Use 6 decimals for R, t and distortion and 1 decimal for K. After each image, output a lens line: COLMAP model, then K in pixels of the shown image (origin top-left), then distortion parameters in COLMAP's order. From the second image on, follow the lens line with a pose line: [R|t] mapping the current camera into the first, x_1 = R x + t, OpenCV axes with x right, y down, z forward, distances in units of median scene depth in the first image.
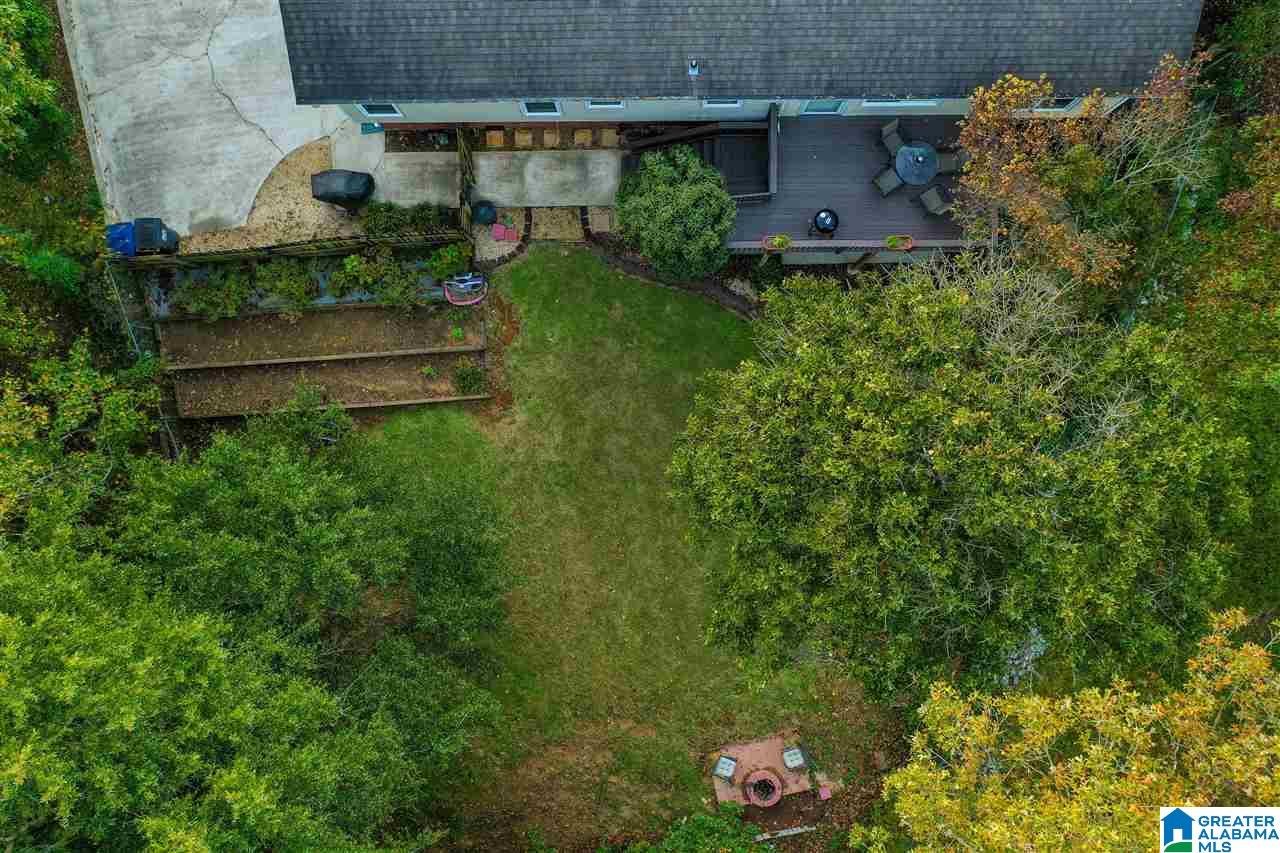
lens RADIAL K [[1004.0, 0, 634.9], [0, 1004.0, 420.8], [0, 0, 1]] dist [-0.034367, 0.002464]
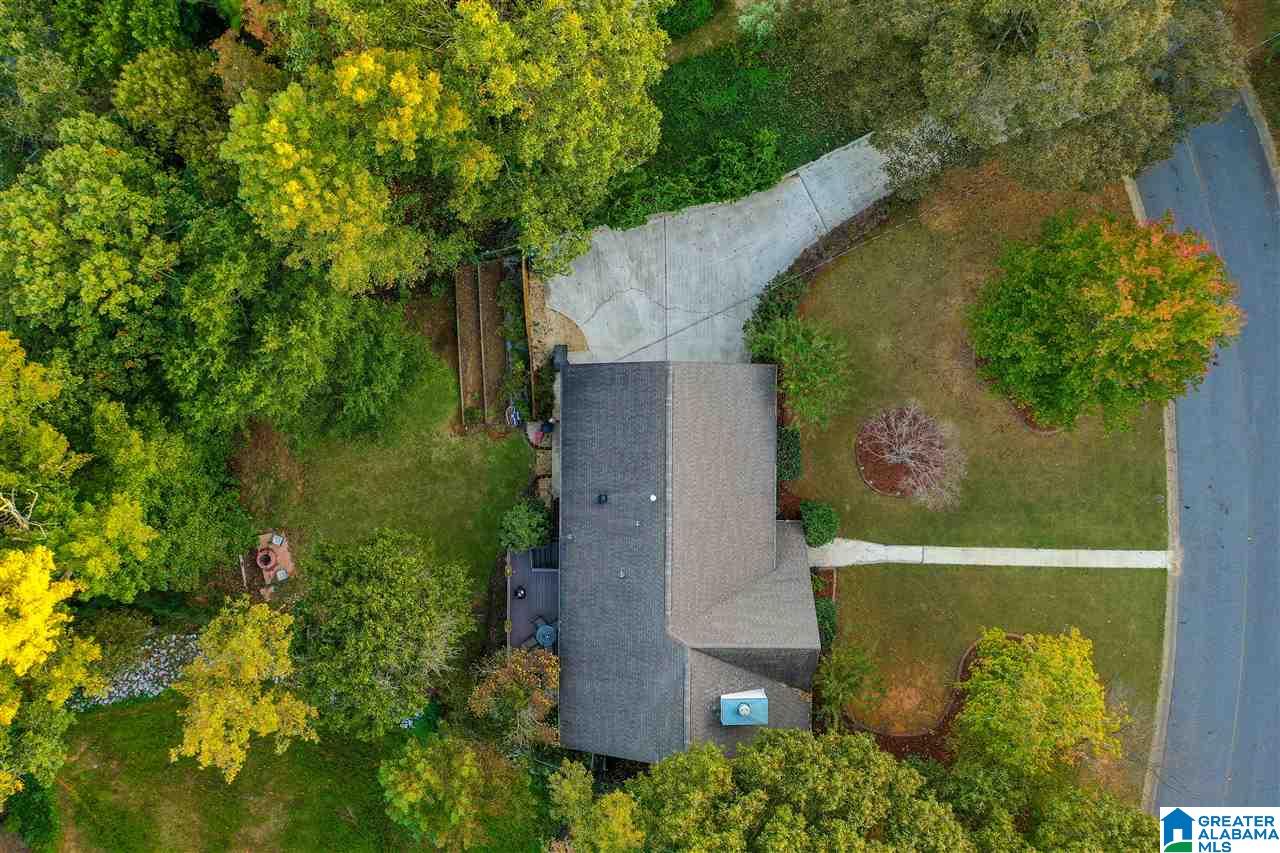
lens RADIAL K [[1004.0, 0, 634.0], [0, 1004.0, 432.0], [0, 0, 1]] dist [-0.034367, 0.002464]
pose [[-0.013118, 0.999870, 0.009397, -0.155325], [-0.999884, -0.013189, 0.007570, -0.379992], [0.007693, -0.009296, 0.999927, -0.989996]]
